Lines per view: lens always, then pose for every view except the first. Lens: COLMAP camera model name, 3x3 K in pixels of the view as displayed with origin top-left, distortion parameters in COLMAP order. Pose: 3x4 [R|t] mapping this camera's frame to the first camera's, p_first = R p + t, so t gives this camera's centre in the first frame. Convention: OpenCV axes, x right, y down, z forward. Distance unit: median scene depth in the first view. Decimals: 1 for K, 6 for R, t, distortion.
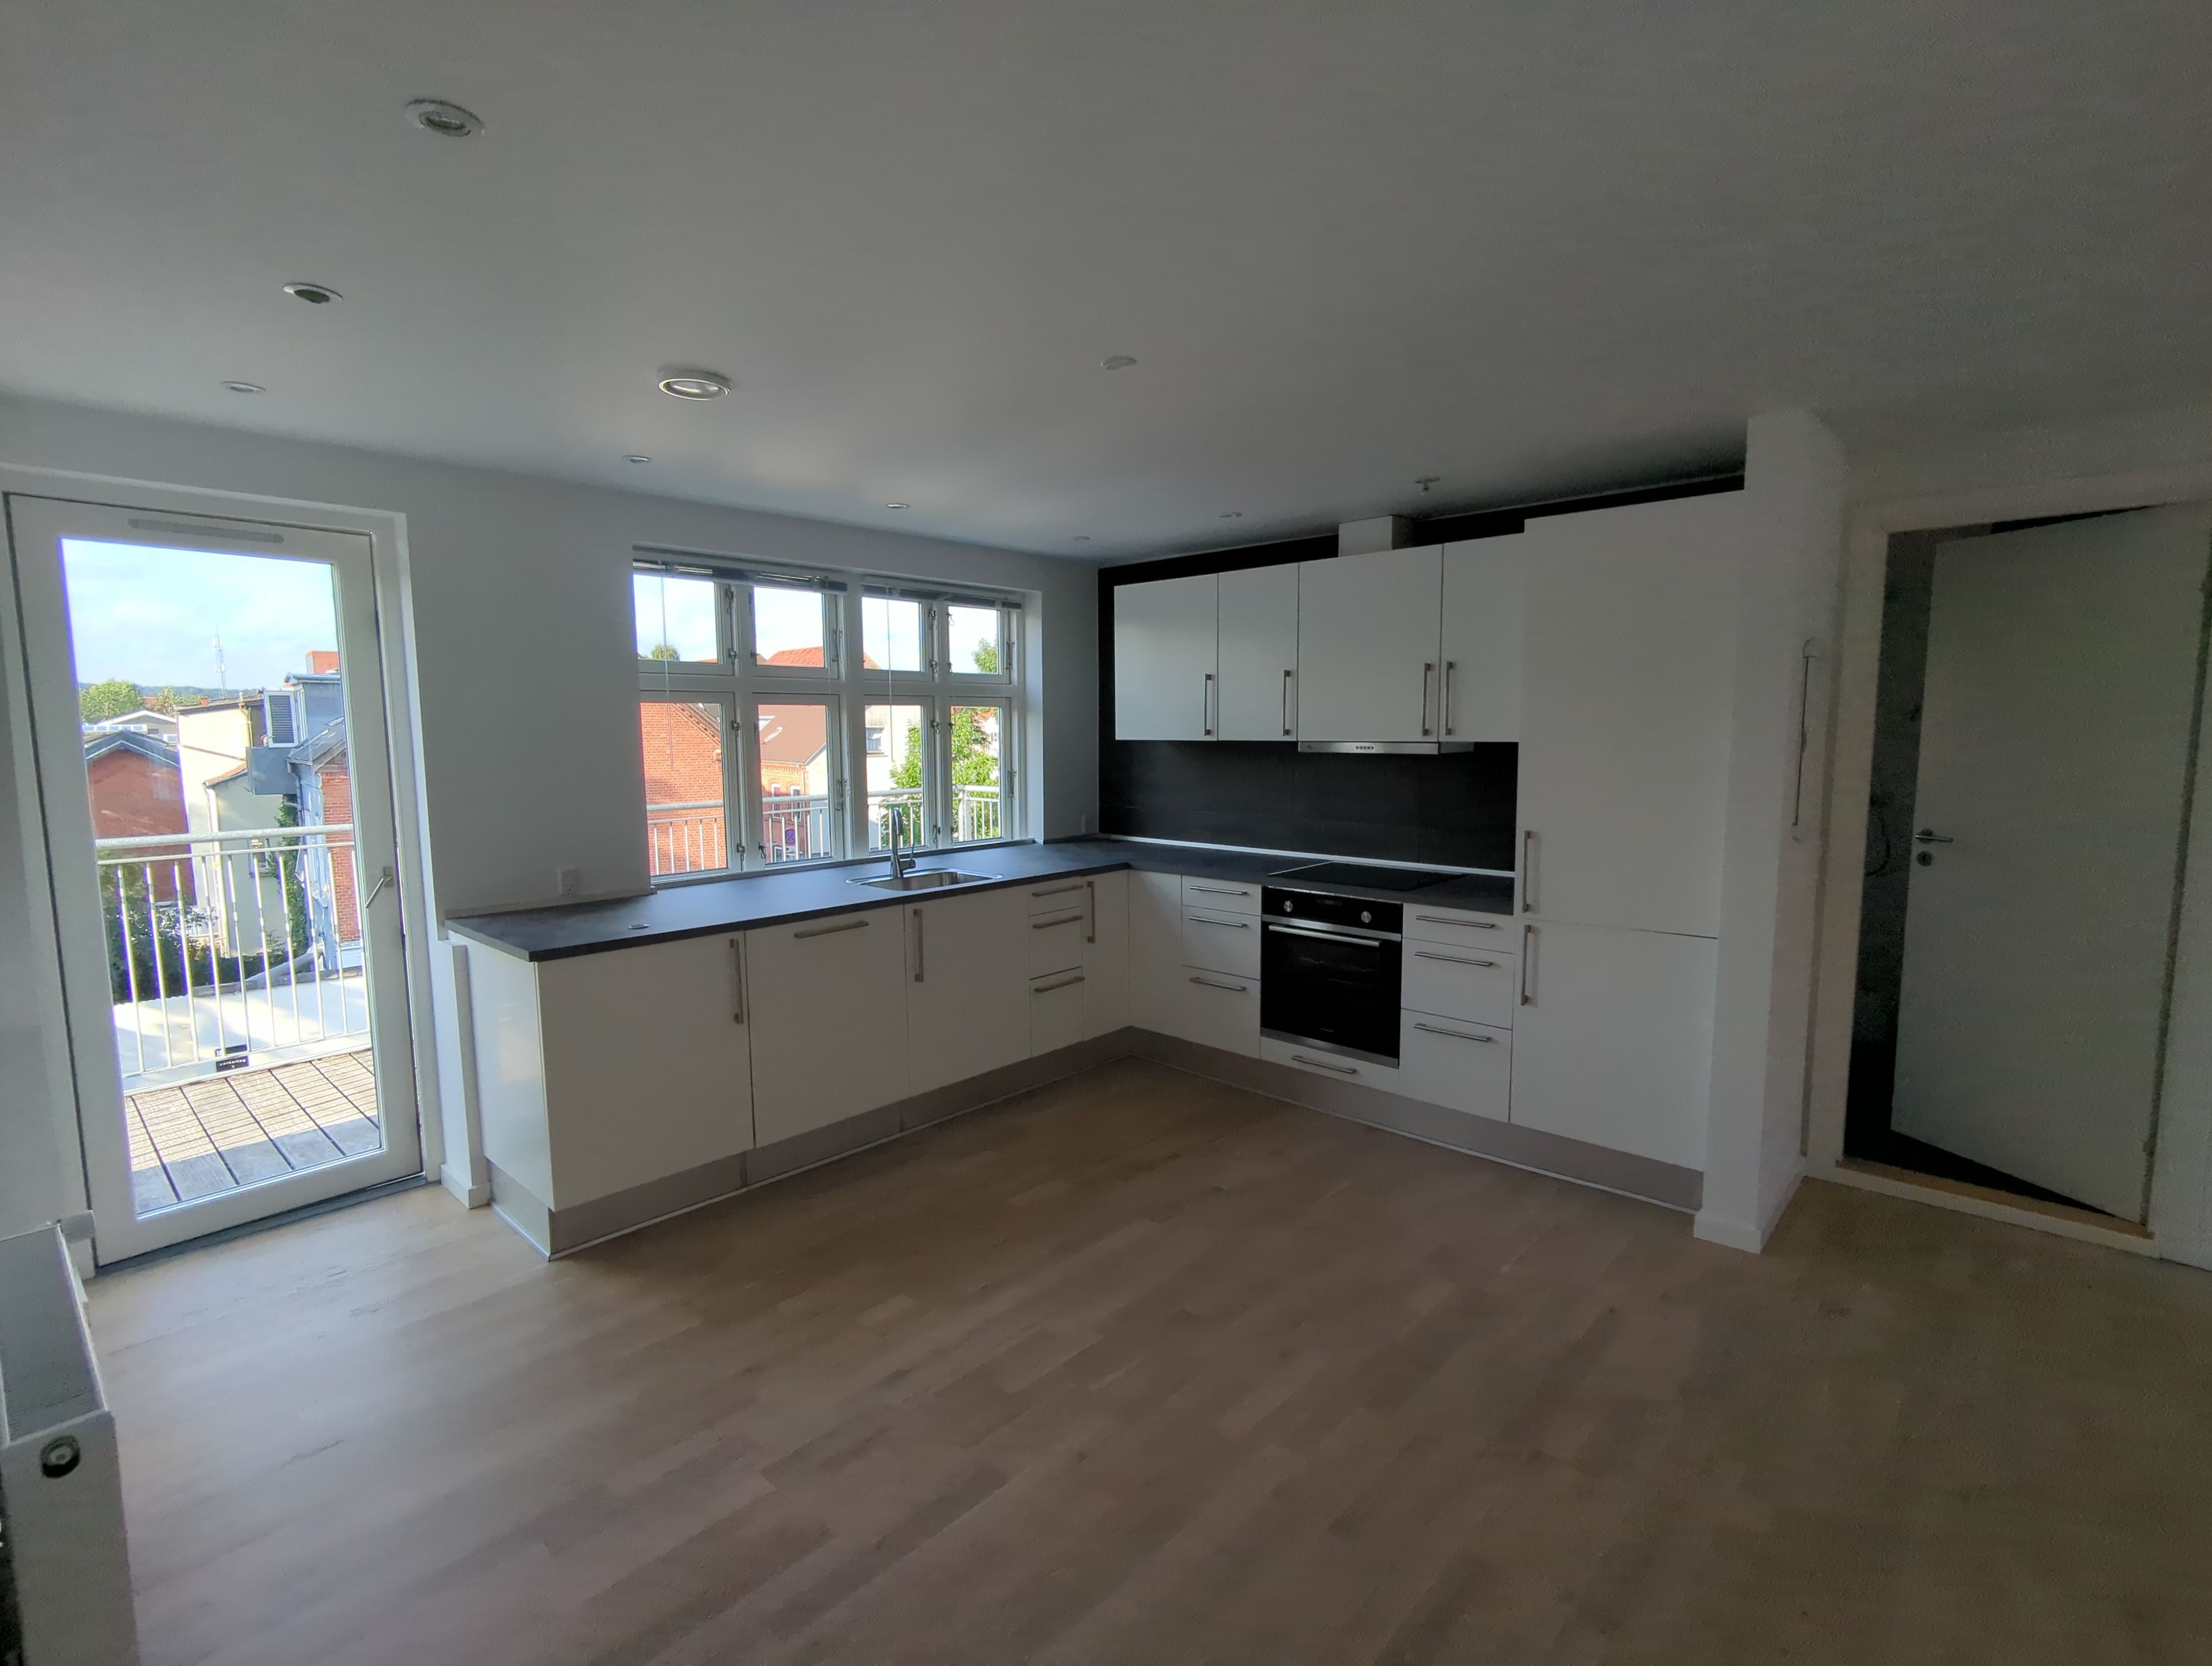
lens RADIAL K [[1032.6, 0, 1101.6], [0, 1032.6, 845.5], [0, 0, 1]] dist [-0.001453, 0.000307]
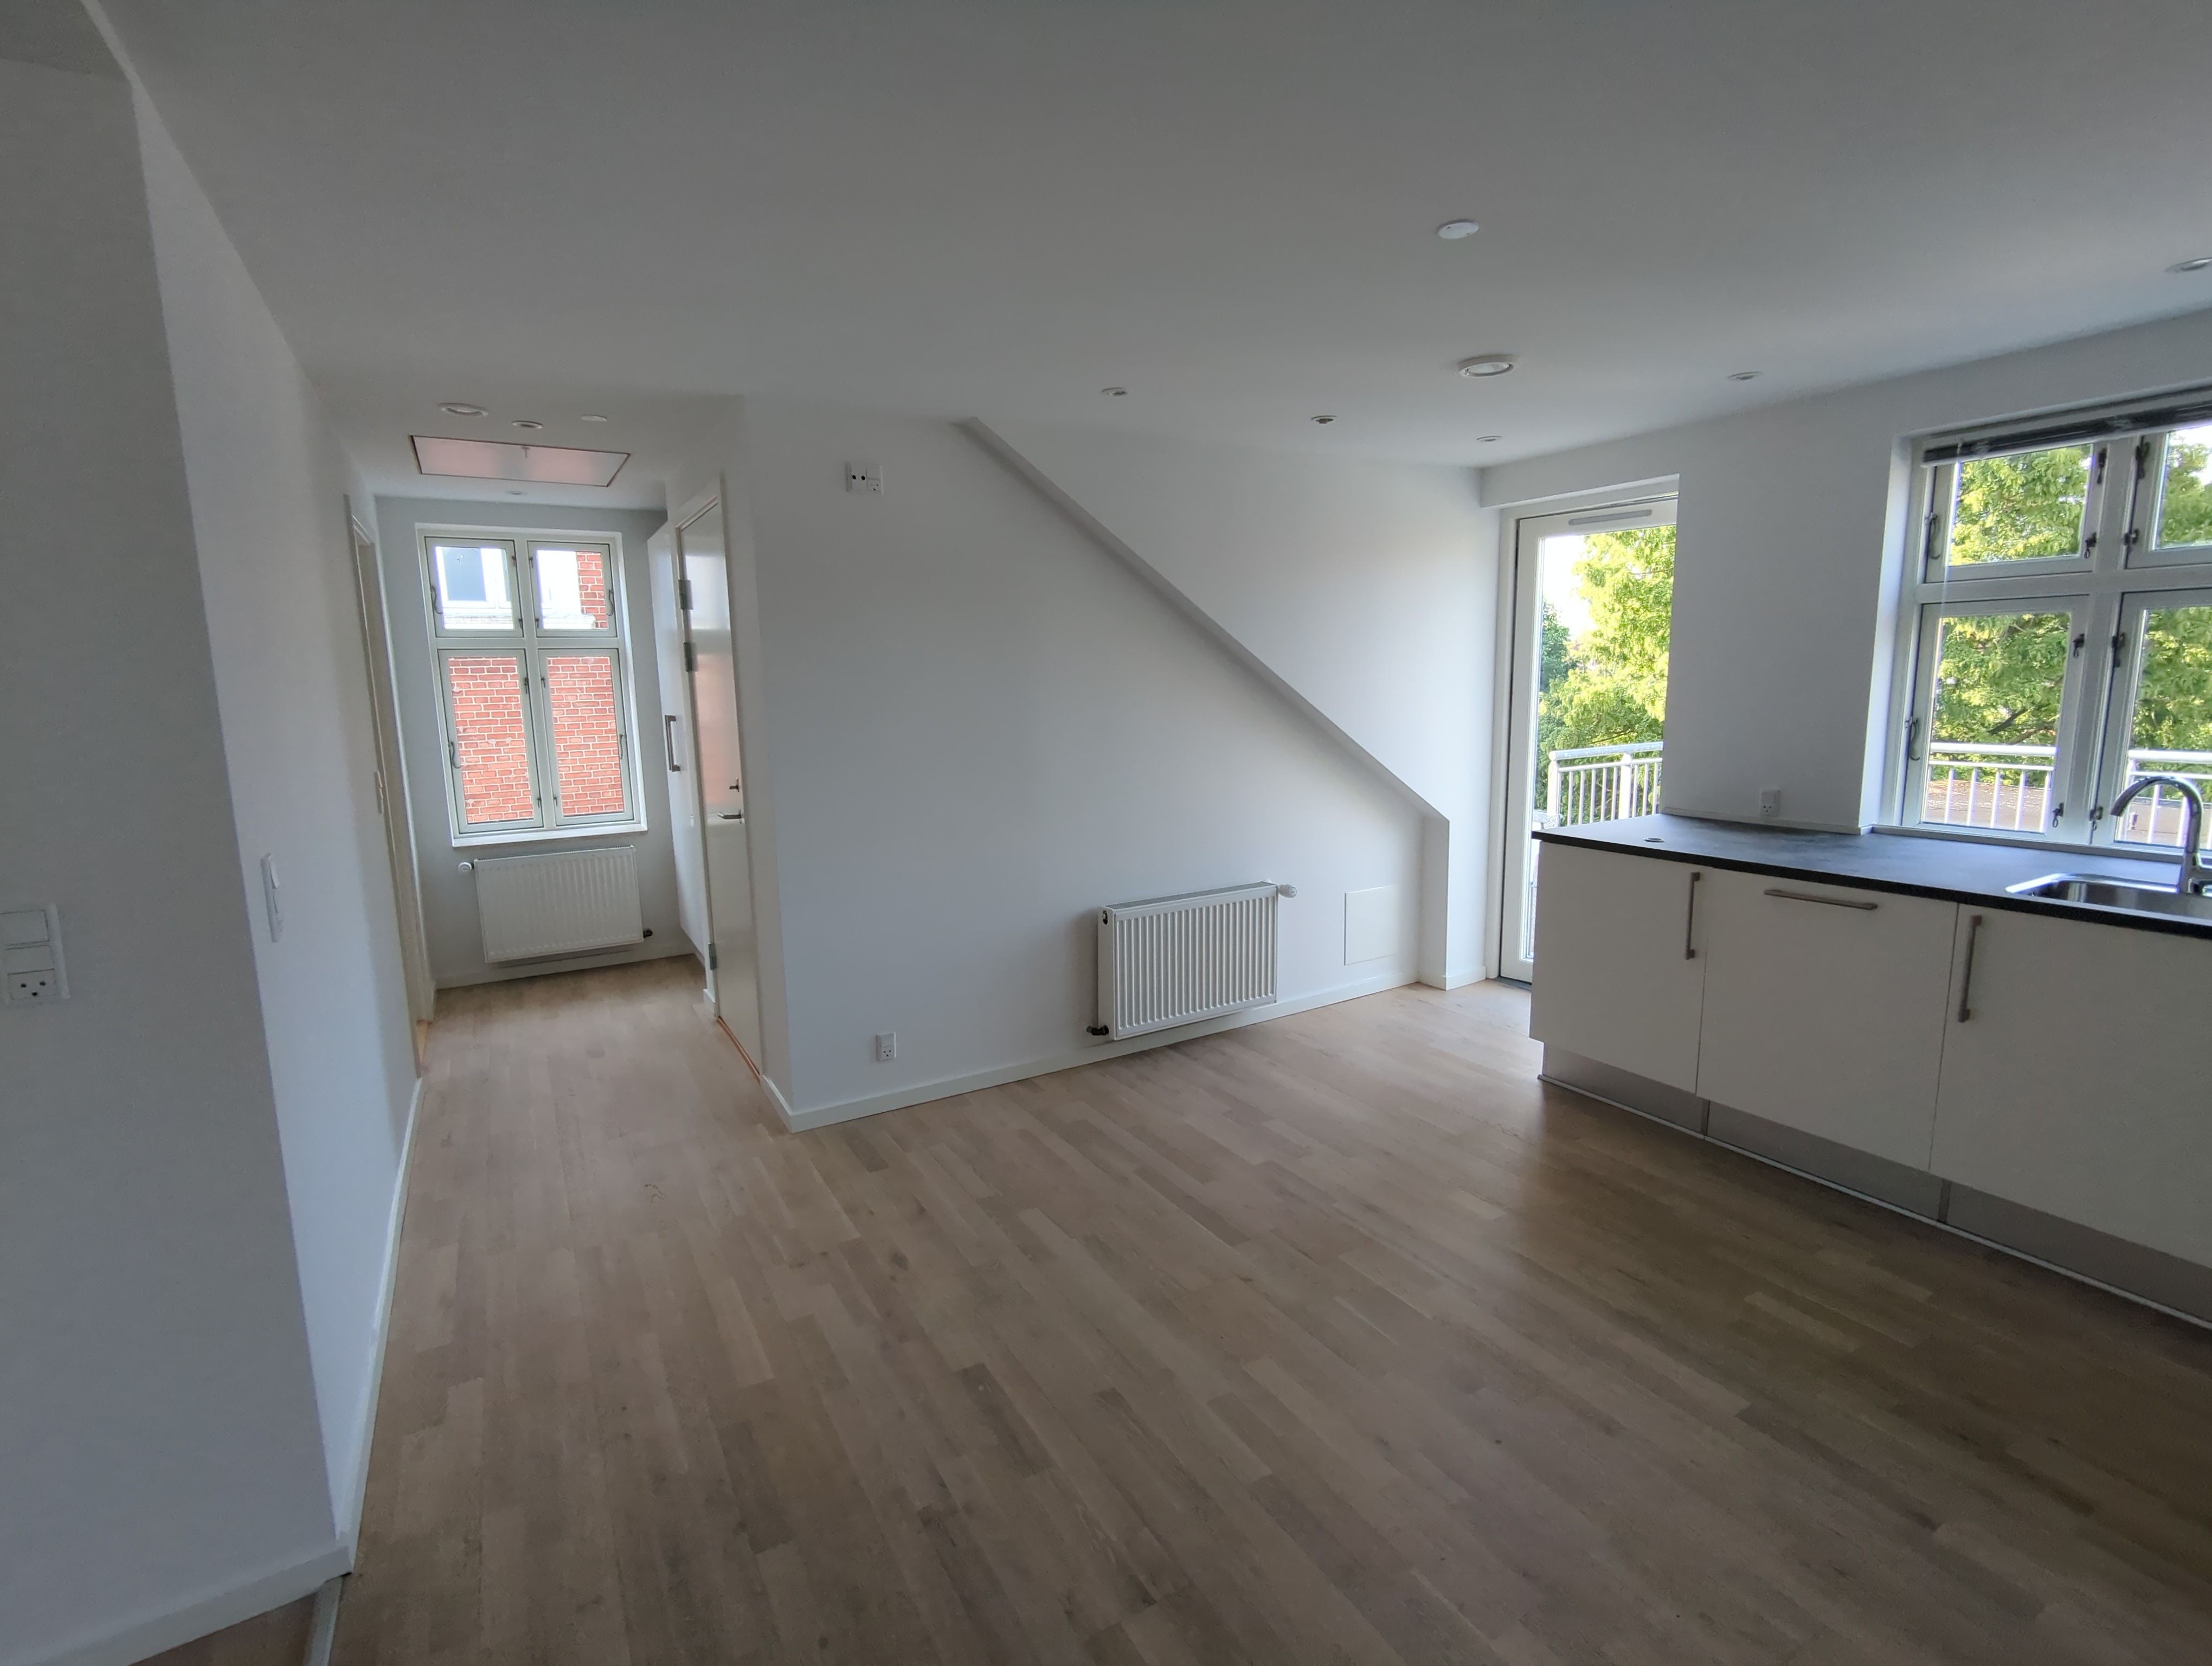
lens RADIAL K [[1032.6, 0, 1100.7], [0, 1032.6, 827.2], [0, 0, 1]] dist [-0.001453, 0.000307]
pose [[-0.283682, 0.148398, -0.947366, 0.932102], [-0.092786, 0.979069, 0.181148, -0.096319], [0.954419, 0.139290, -0.263975, 0.944111]]
